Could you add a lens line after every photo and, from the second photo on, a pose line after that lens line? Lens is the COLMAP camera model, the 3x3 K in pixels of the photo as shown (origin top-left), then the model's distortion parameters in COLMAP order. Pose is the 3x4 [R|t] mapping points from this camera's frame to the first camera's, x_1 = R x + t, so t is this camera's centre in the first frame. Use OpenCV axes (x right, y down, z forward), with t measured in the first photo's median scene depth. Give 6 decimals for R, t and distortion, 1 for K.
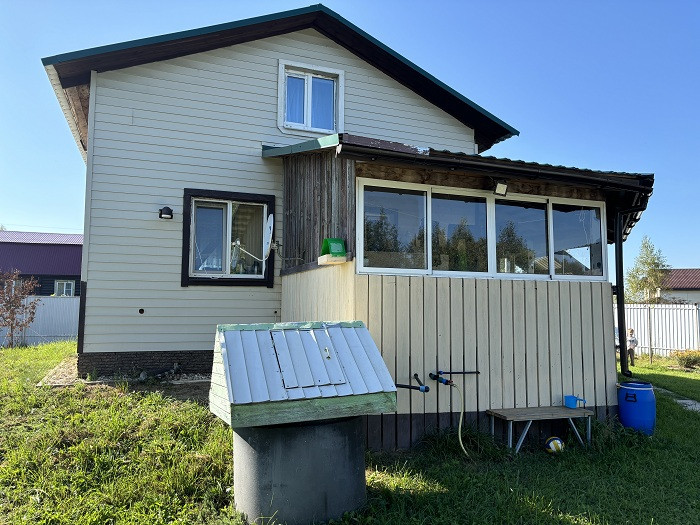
lens RADIAL K [[534.8, 0, 354.7], [0, 534.8, 260.3], [0, 0, 1]] dist [0.033344, -0.012768]
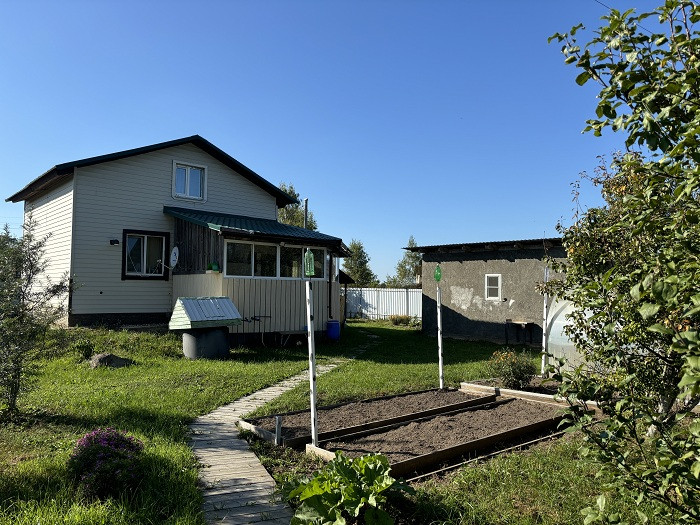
lens RADIAL K [[534.8, 0, 355.7], [0, 534.8, 262.7], [0, 0, 1]] dist [0.033344, -0.012768]
pose [[0.942109, 0.019616, 0.334733, -0.181248], [-0.031584, 0.999040, 0.030348, -0.101592], [-0.333817, -0.039163, 0.941824, -1.122563]]
